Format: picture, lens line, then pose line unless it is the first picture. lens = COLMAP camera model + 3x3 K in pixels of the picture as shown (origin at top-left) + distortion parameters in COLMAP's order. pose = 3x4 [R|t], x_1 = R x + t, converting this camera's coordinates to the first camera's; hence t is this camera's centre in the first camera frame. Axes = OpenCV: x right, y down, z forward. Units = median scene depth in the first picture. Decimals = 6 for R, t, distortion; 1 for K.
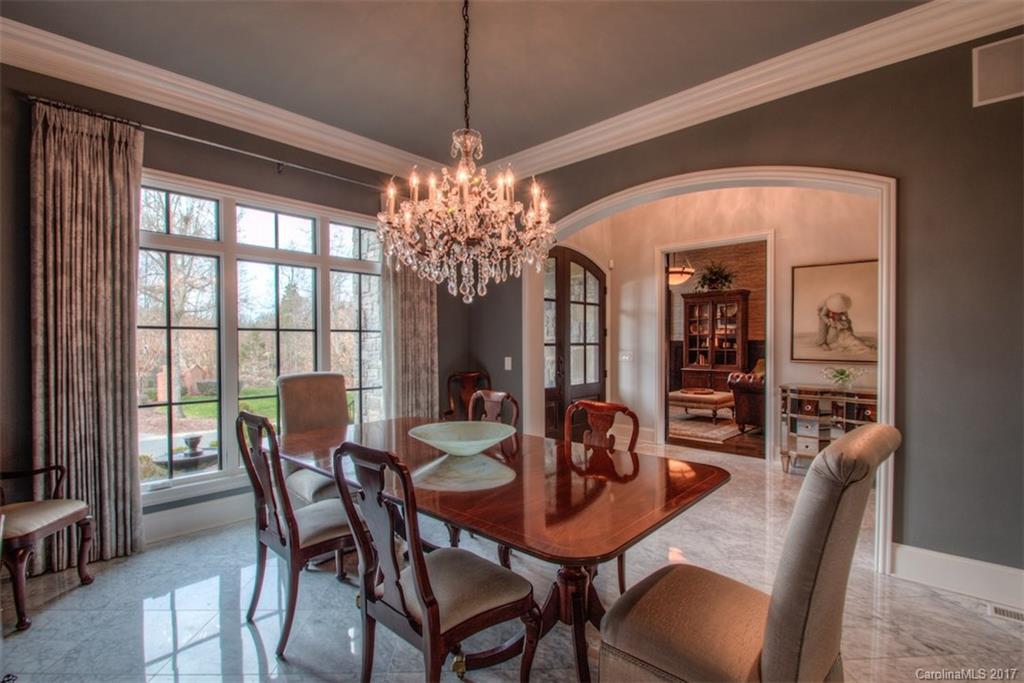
lens RADIAL K [[493.9, 0, 516.4], [0, 493.9, 345.3], [0, 0, 1]] dist [0.052128, 0.000059]
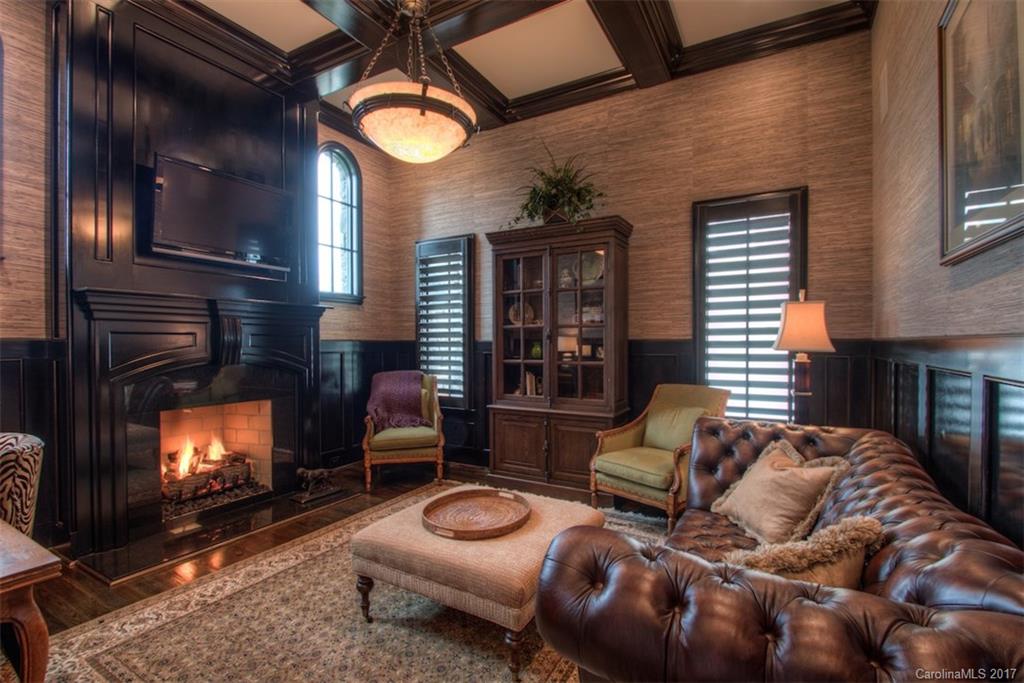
lens RADIAL K [[471.4, 0, 513.1], [0, 471.4, 348.0], [0, 0, 1]] dist [-0.001072, 0.000141]
pose [[0.976829, -0.002420, 0.214010, 0.515269], [0.001745, 0.999993, 0.003340, -0.009165], [-0.214016, -0.002889, 0.976826, 1.149773]]
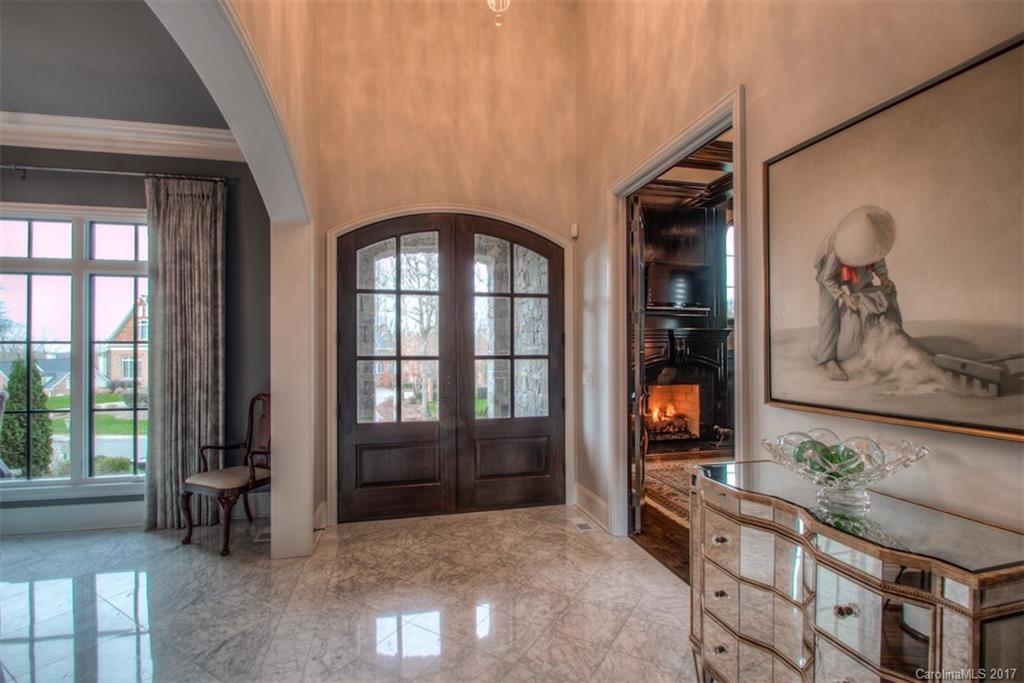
lens RADIAL K [[471.4, 0, 513.1], [0, 471.4, 348.0], [0, 0, 1]] dist [-0.001072, 0.000141]
pose [[0.824312, -0.007384, -0.566087, 0.613191], [-0.001396, 0.999885, -0.015076, -0.006114], [0.566134, 0.013218, 0.824208, 0.606476]]
